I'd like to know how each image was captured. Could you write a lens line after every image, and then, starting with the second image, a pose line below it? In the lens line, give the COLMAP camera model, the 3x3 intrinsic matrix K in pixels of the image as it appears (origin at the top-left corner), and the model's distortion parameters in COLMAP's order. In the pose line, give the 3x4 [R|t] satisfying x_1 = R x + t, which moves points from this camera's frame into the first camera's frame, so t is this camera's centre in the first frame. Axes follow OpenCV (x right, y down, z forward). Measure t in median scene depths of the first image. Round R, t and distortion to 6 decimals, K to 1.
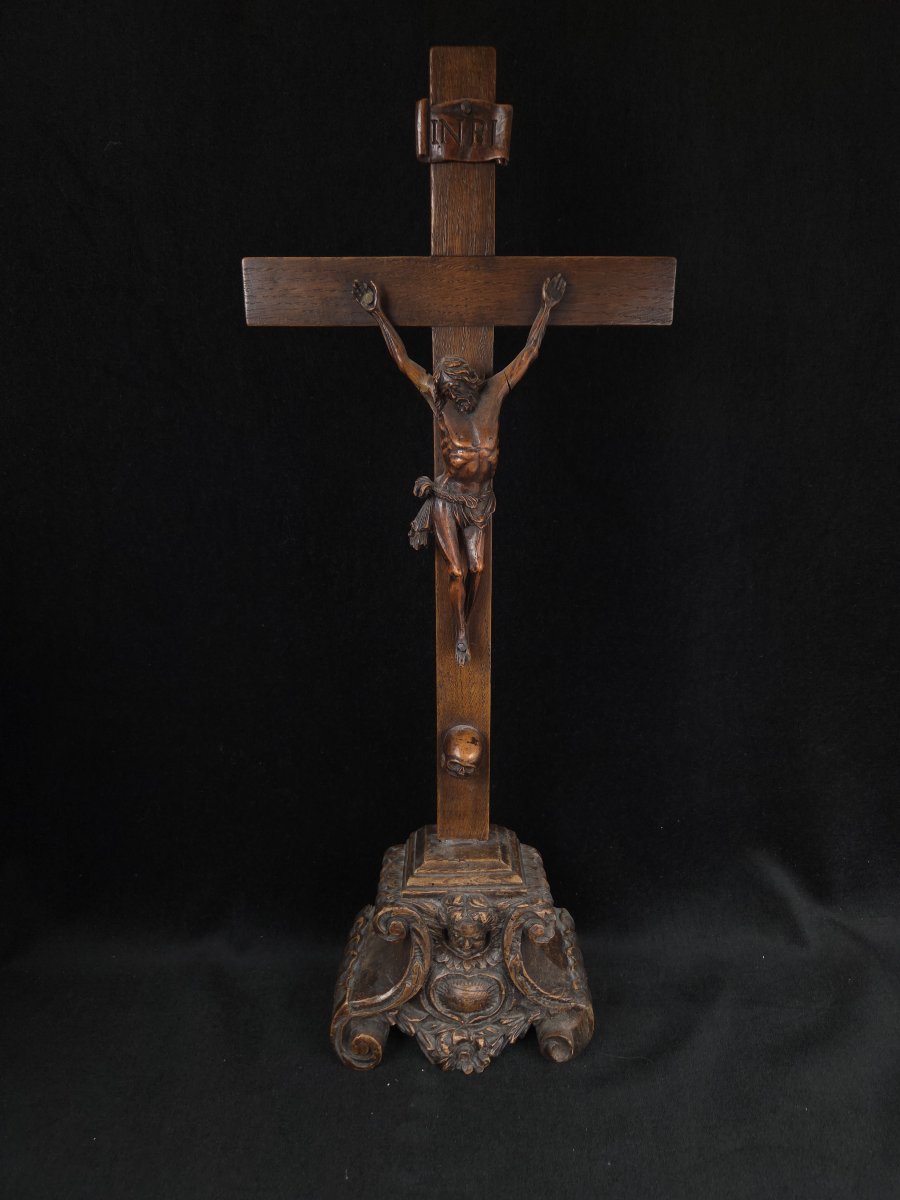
lens RADIAL K [[799.1, 0, 450.0], [0, 799.1, 600.0], [0, 0, 1]] dist [0.058604, -0.054052]
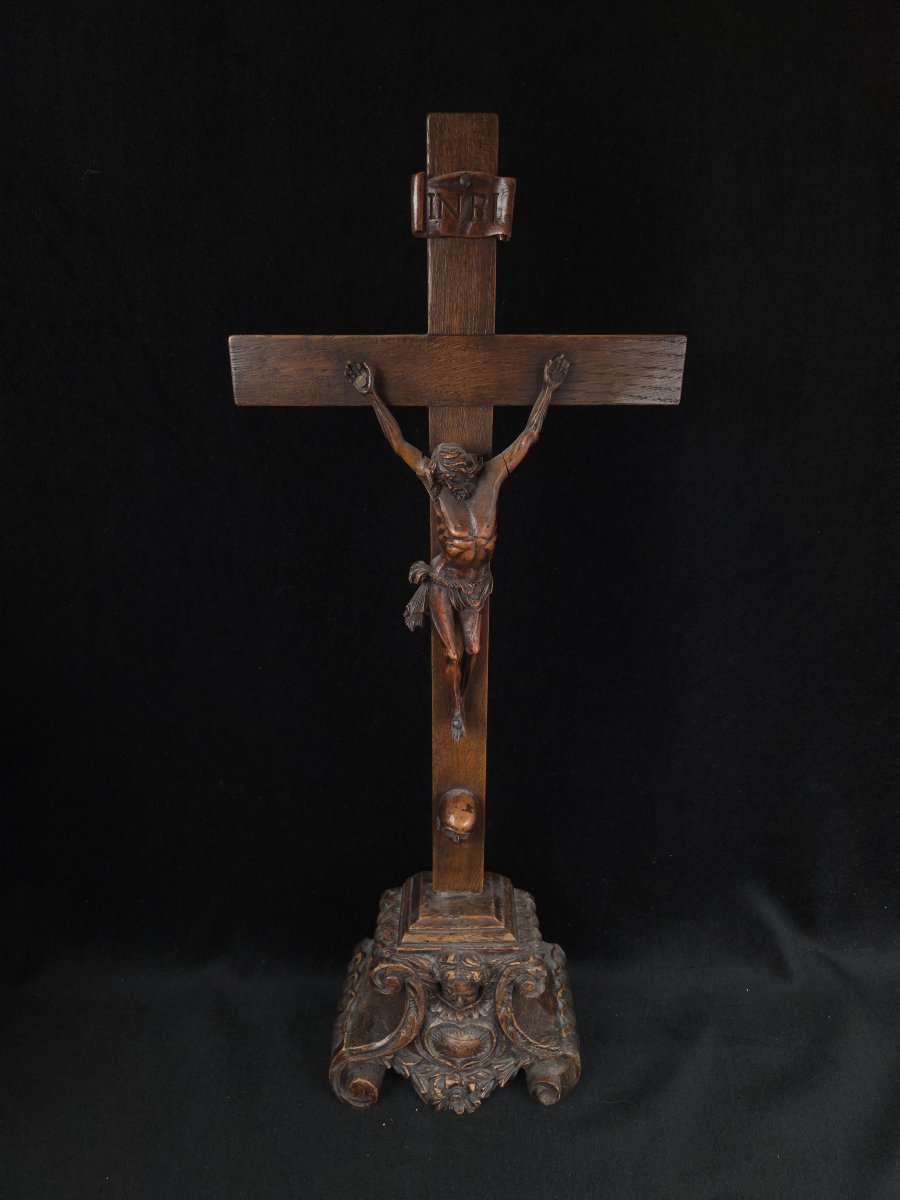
lens RADIAL K [[800.8, 0, 452.9], [0, 800.8, 605.6], [0, 0, 1]] dist [0.053480, -0.047842]
pose [[0.999944, 0.009702, -0.004321, 0.012710], [-0.009191, 0.994356, 0.105695, -0.198852], [0.005322, -0.105649, 0.994389, 0.022317]]
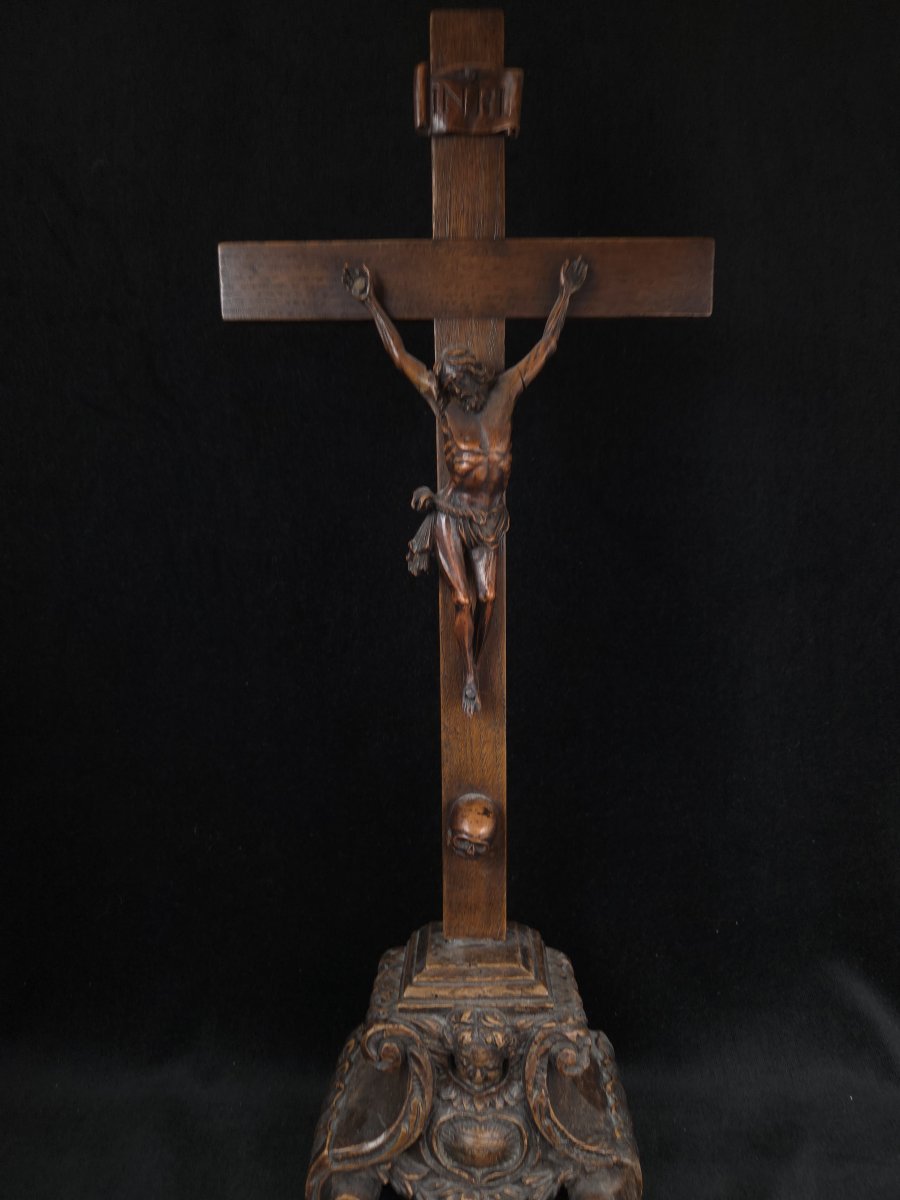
lens RADIAL K [[803.8, 0, 453.3], [0, 803.8, 613.0], [0, 0, 1]] dist [0.049063, -0.041359]
pose [[0.999557, -0.003016, -0.029616, 0.022950], [-0.000559, 0.992779, -0.119957, 0.078112], [0.029764, 0.119920, 0.992337, 0.165236]]
